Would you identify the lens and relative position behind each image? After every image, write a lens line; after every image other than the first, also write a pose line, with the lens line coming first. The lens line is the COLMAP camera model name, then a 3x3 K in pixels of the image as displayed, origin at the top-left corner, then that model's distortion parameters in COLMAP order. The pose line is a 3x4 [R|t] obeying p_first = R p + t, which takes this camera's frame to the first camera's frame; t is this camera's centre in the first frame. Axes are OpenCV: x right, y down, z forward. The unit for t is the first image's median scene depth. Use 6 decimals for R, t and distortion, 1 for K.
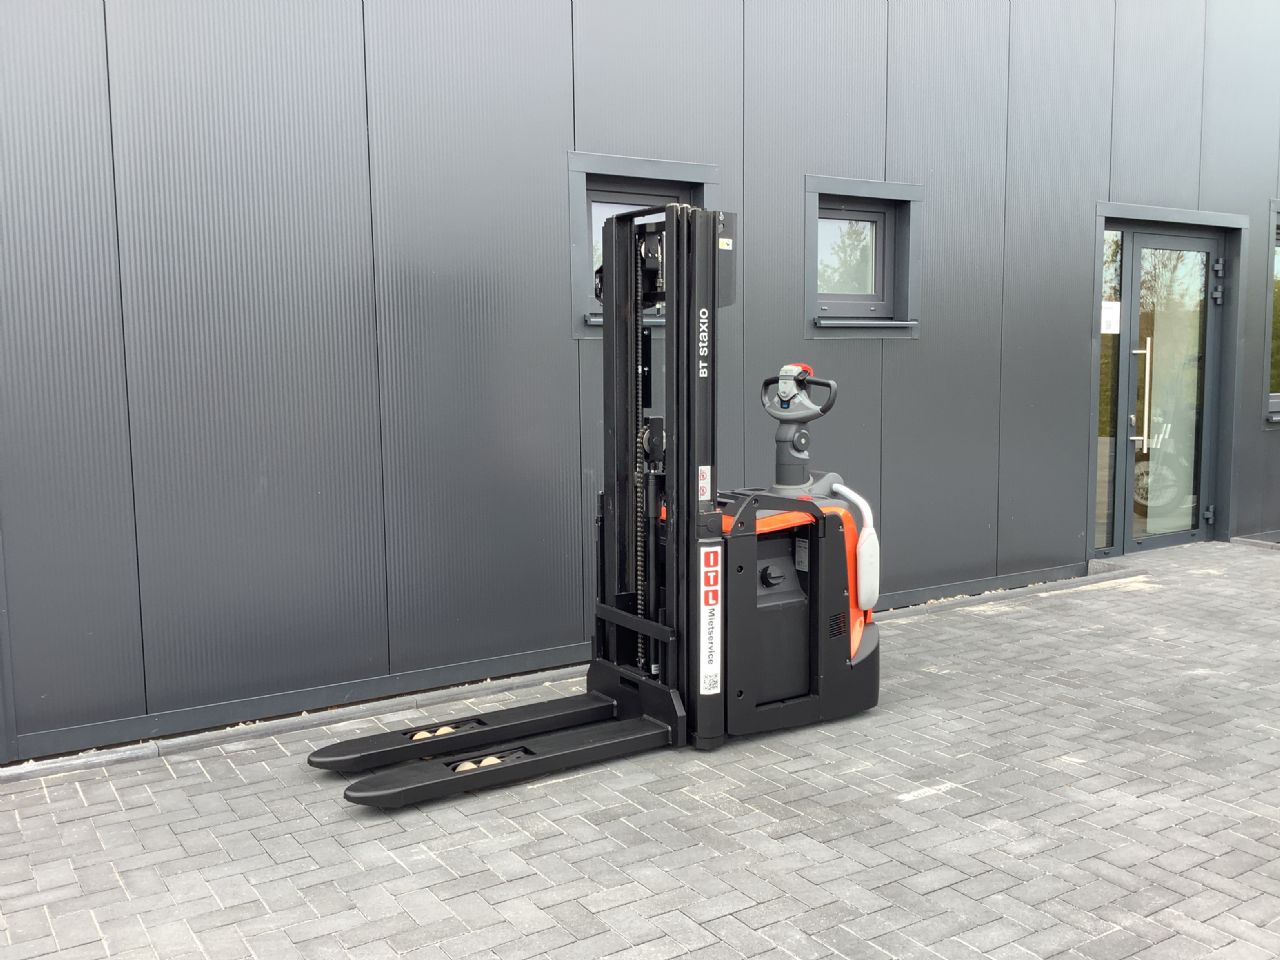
lens RADIAL K [[1156.6, 0, 642.1], [0, 1156.6, 478.4], [0, 0, 1]] dist [0.087358, -0.166007]
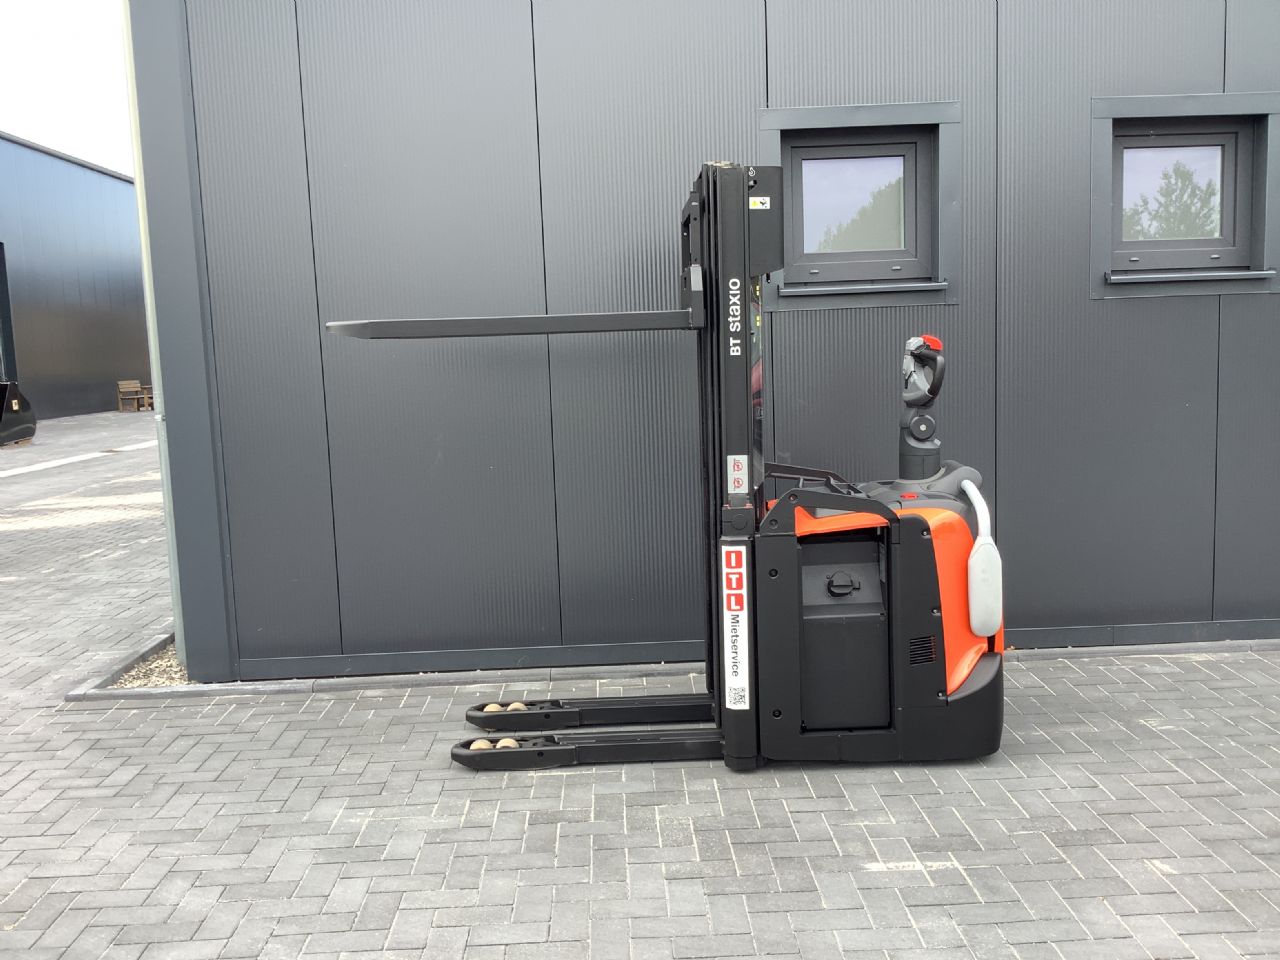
lens RADIAL K [[1156.6, 0, 642.1], [0, 1156.6, 478.4], [0, 0, 1]] dist [0.087358, -0.166007]
pose [[0.852958, 0.042381, -0.520256, 0.460465], [-0.027665, 0.998968, 0.036022, -0.023110], [0.521246, -0.016332, 0.853250, 0.198526]]
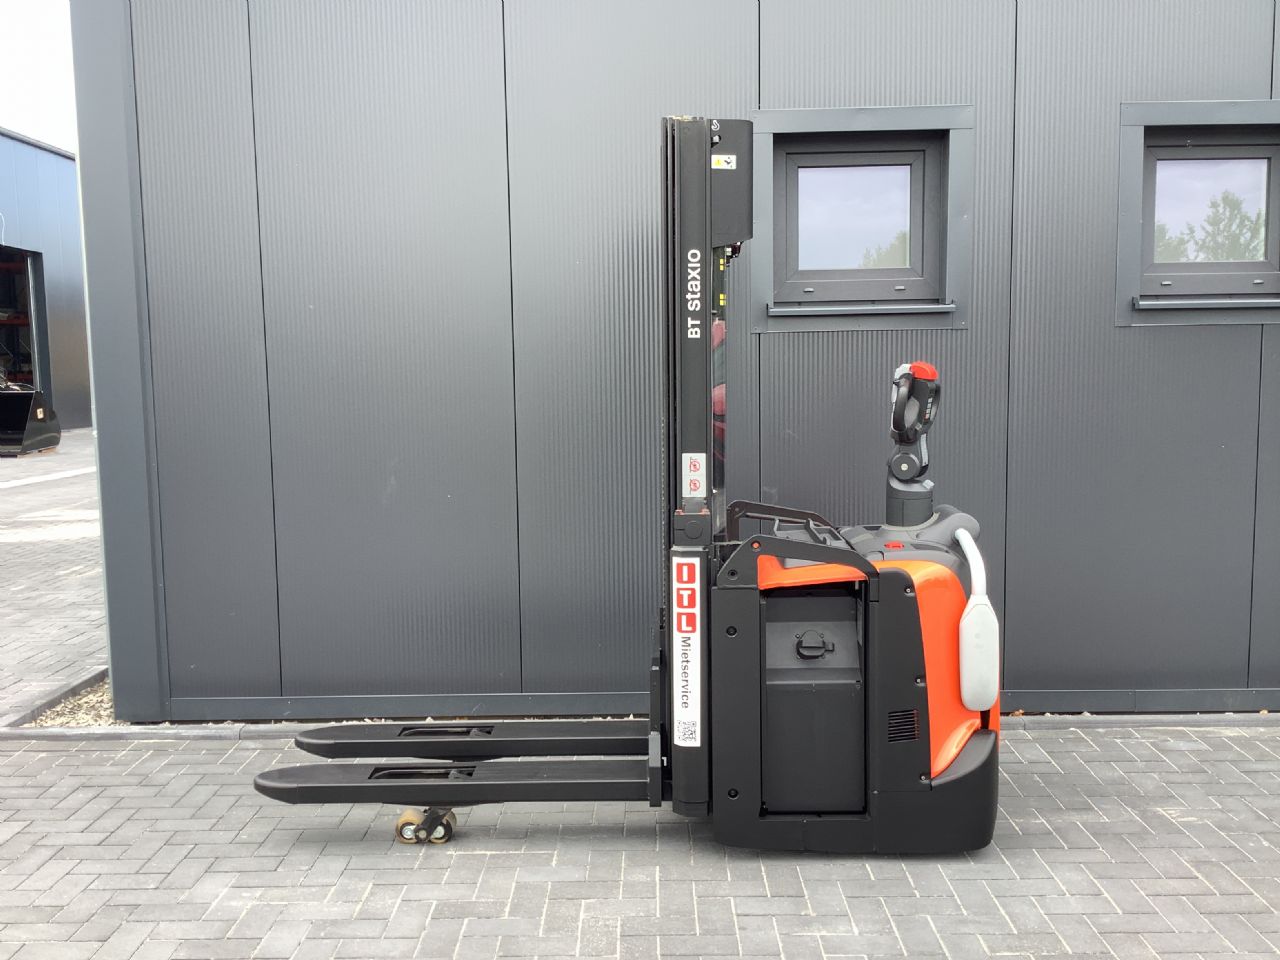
lens RADIAL K [[1158.3, 0, 640.6], [0, 1158.3, 481.9], [0, 0, 1]] dist [0.040293, -0.064328]
pose [[0.833210, 0.055760, -0.550138, 0.454779], [-0.052276, 0.998390, 0.022019, -0.034364], [0.550480, 0.010412, 0.834784, 0.333630]]
